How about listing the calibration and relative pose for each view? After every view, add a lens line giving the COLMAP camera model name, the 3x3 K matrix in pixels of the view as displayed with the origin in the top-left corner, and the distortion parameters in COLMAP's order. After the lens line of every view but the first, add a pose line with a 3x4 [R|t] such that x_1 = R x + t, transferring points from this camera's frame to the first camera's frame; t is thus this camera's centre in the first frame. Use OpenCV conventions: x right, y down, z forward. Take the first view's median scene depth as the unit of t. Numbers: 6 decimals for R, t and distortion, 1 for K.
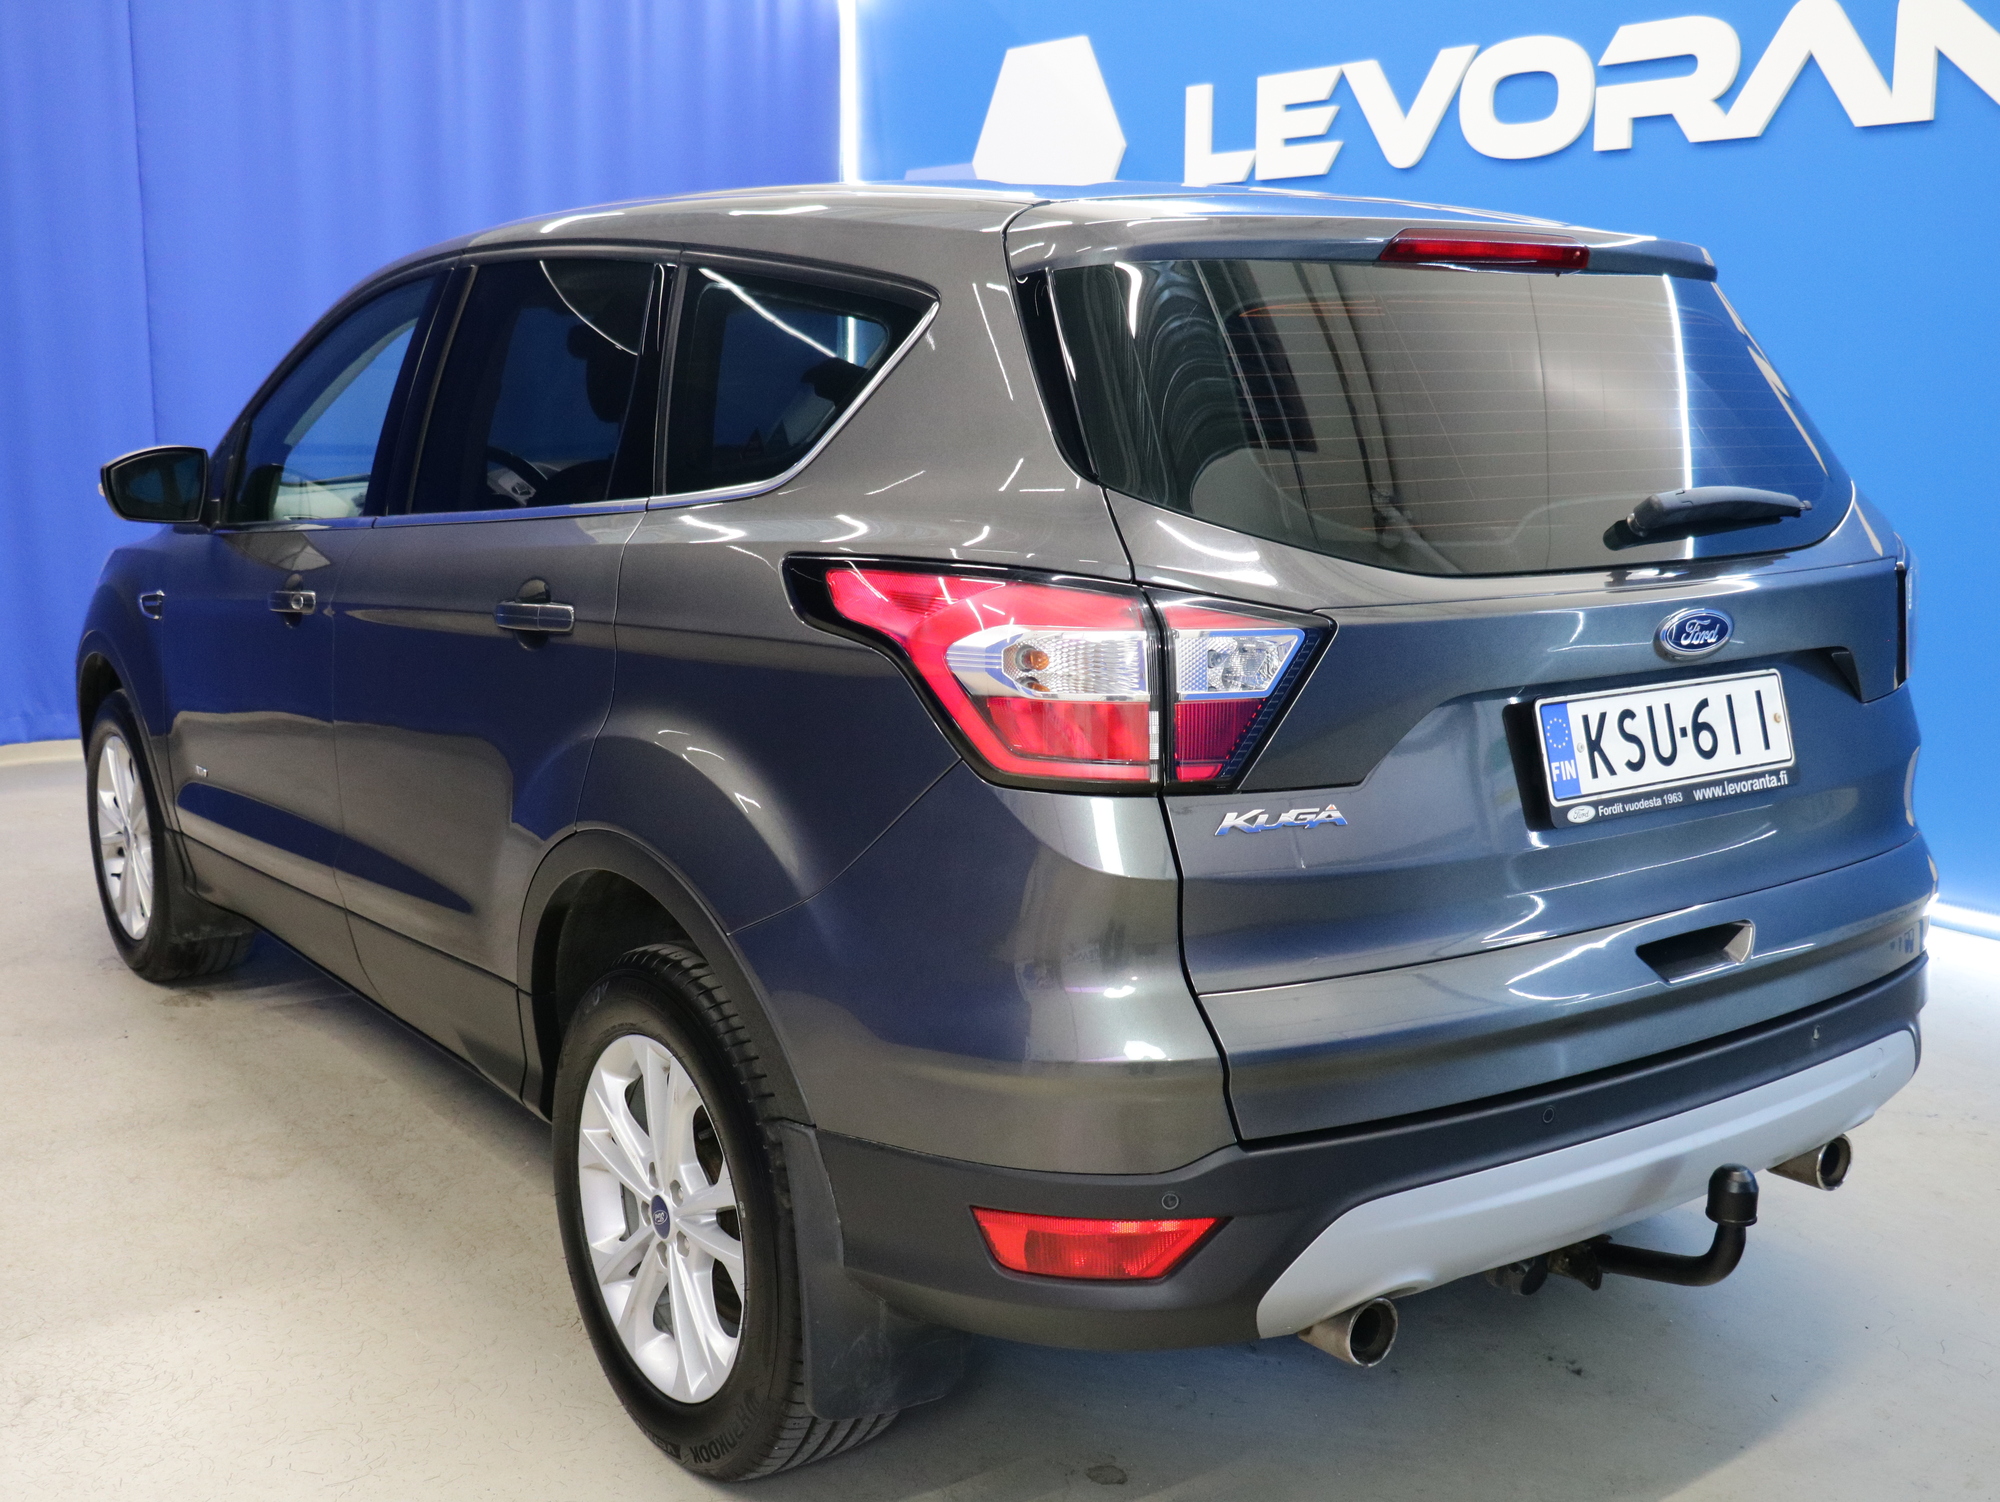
lens RADIAL K [[2055.0, 0, 1000.5], [0, 2055.0, 750.9], [0, 0, 1]] dist [-0.012365, 0.000000]
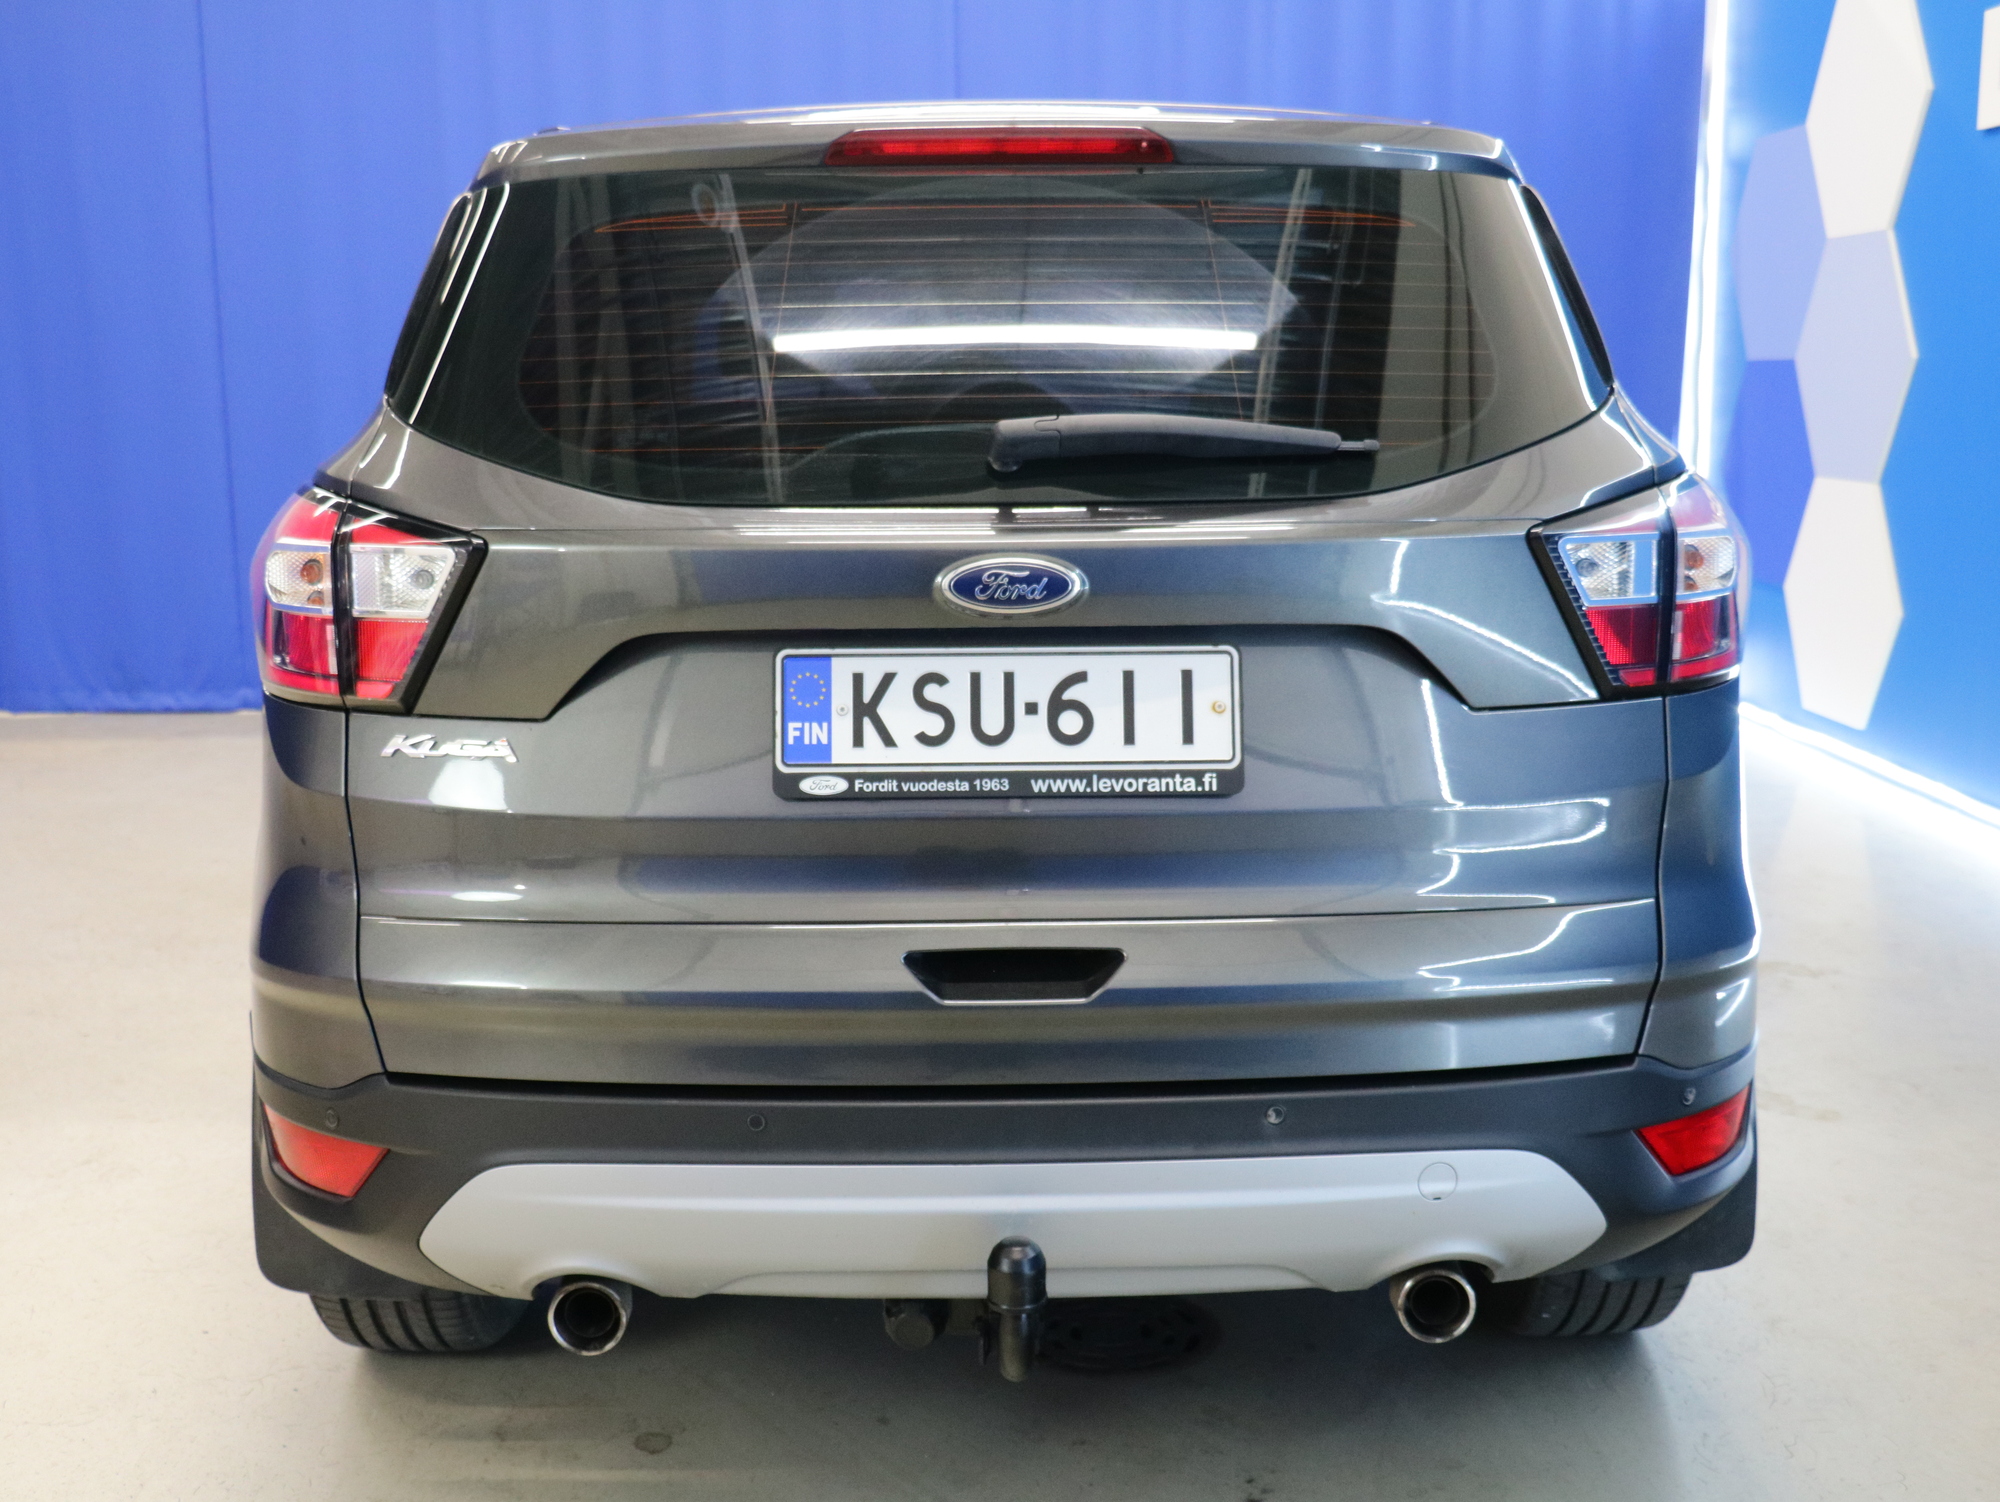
lens RADIAL K [[2055.0, 0, 997.6], [0, 2055.0, 740.1], [0, 0, 1]] dist [-0.012365, 0.000000]
pose [[0.833099, 0.085991, -0.546399, 0.774483], [-0.092416, 0.995595, 0.015777, -0.008289], [0.545349, 0.037352, 0.837377, 0.298888]]
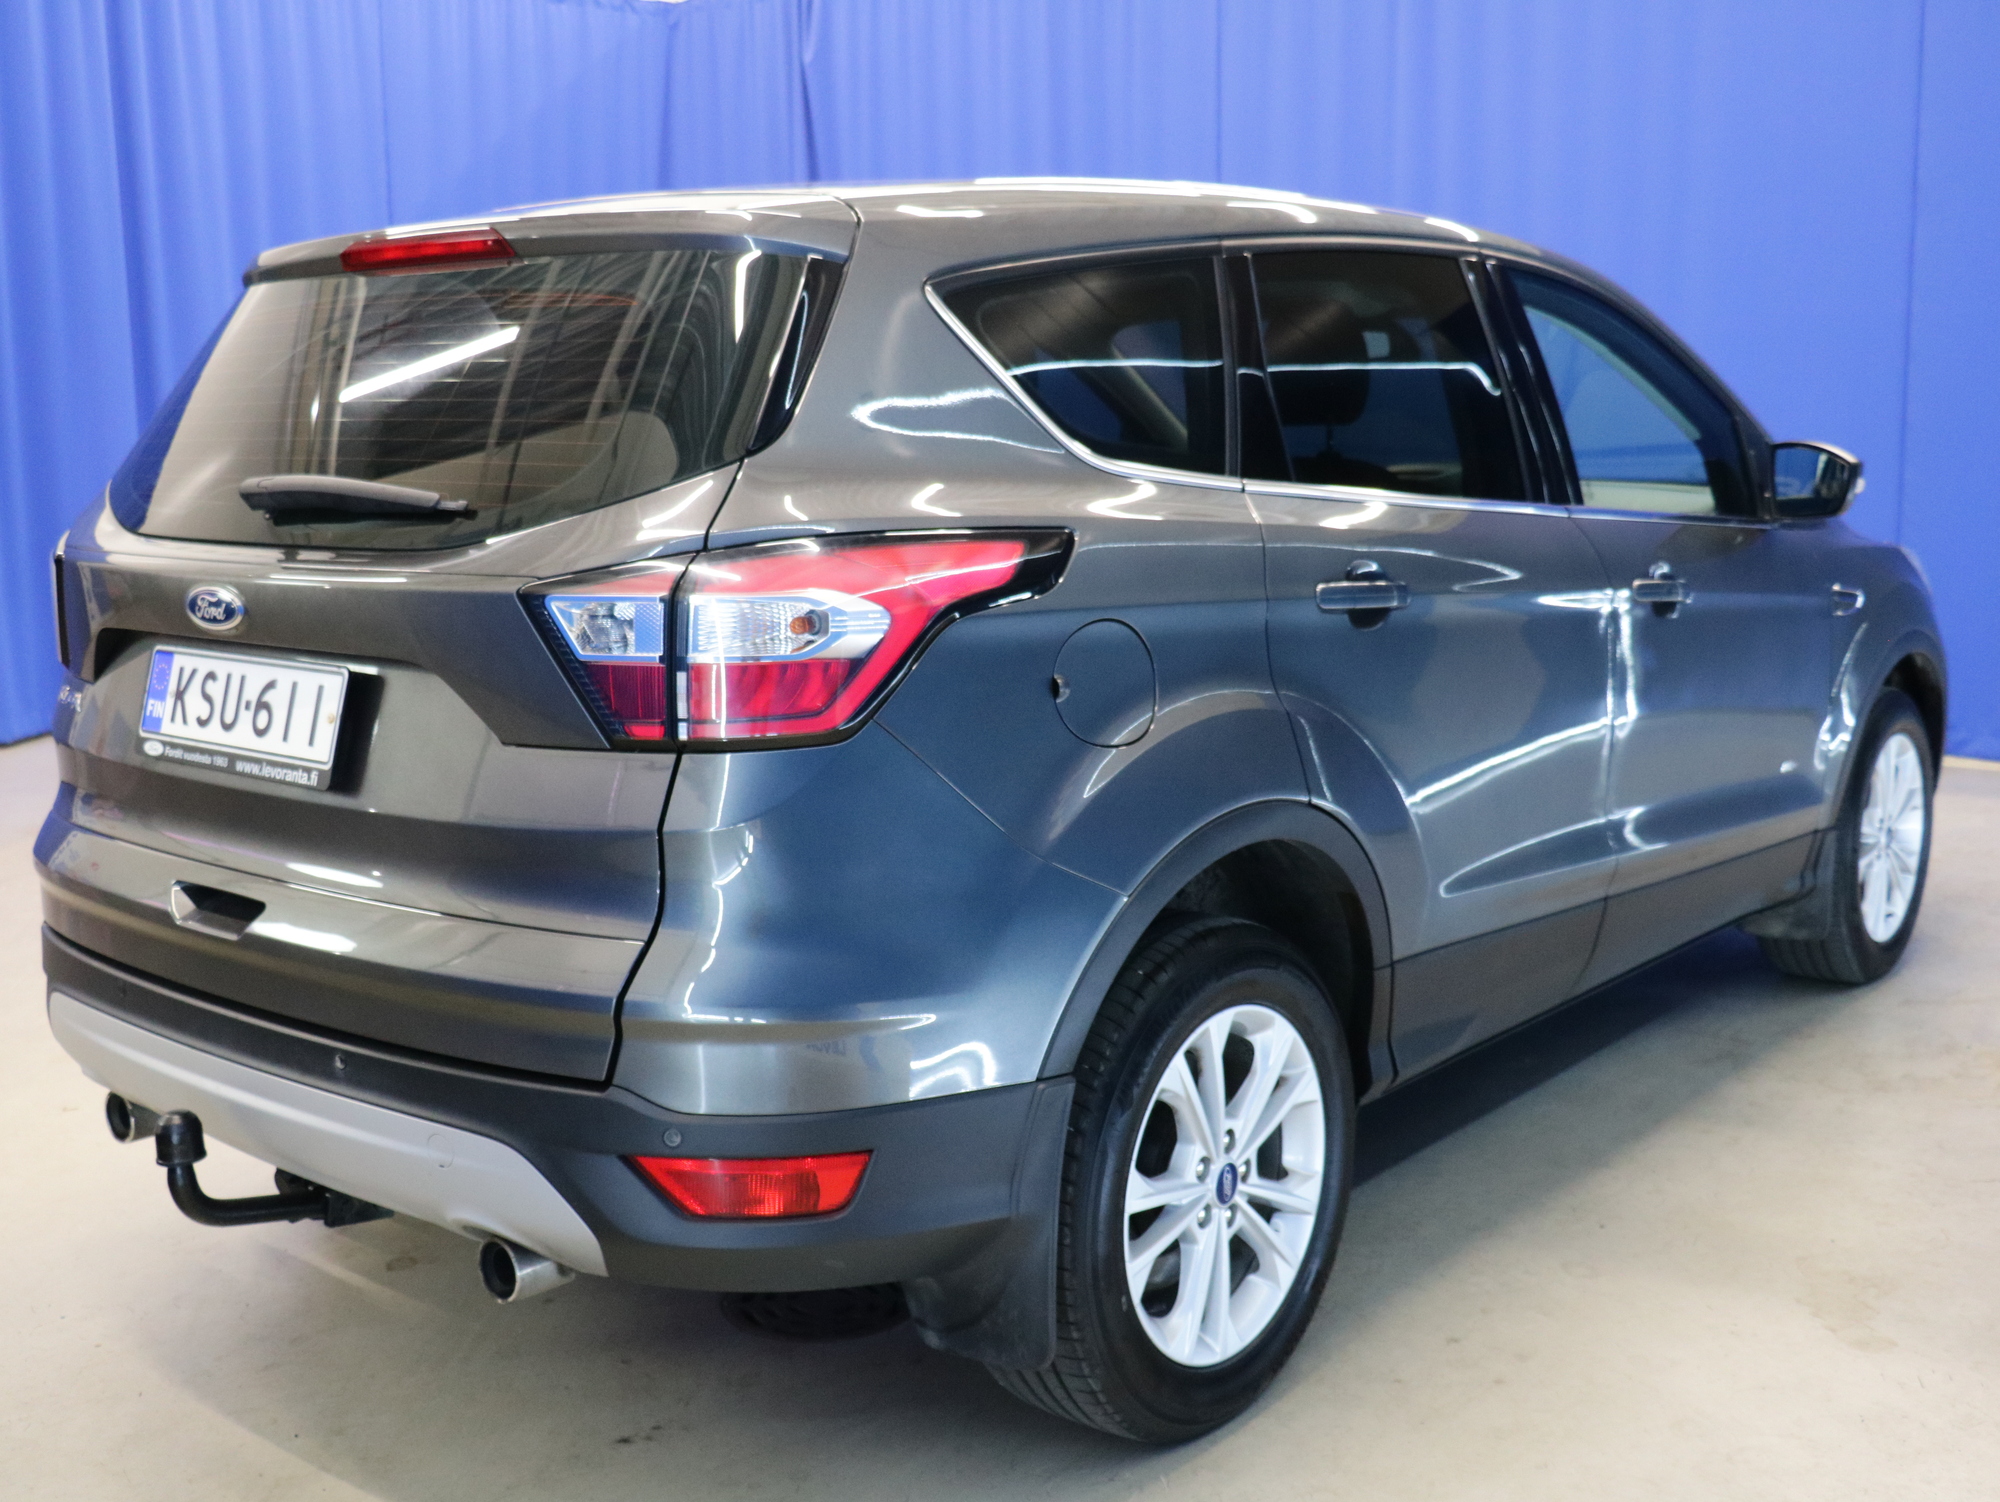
lens RADIAL K [[2125.0, 0, 1001.8], [0, 2125.0, 742.6], [0, 0, 1]] dist [-0.014365, 0.000000]
pose [[0.258672, 0.153133, -0.953750, 1.473970], [-0.157603, 0.980815, 0.114734, -0.176405], [0.953021, 0.120635, 0.277844, 1.067549]]
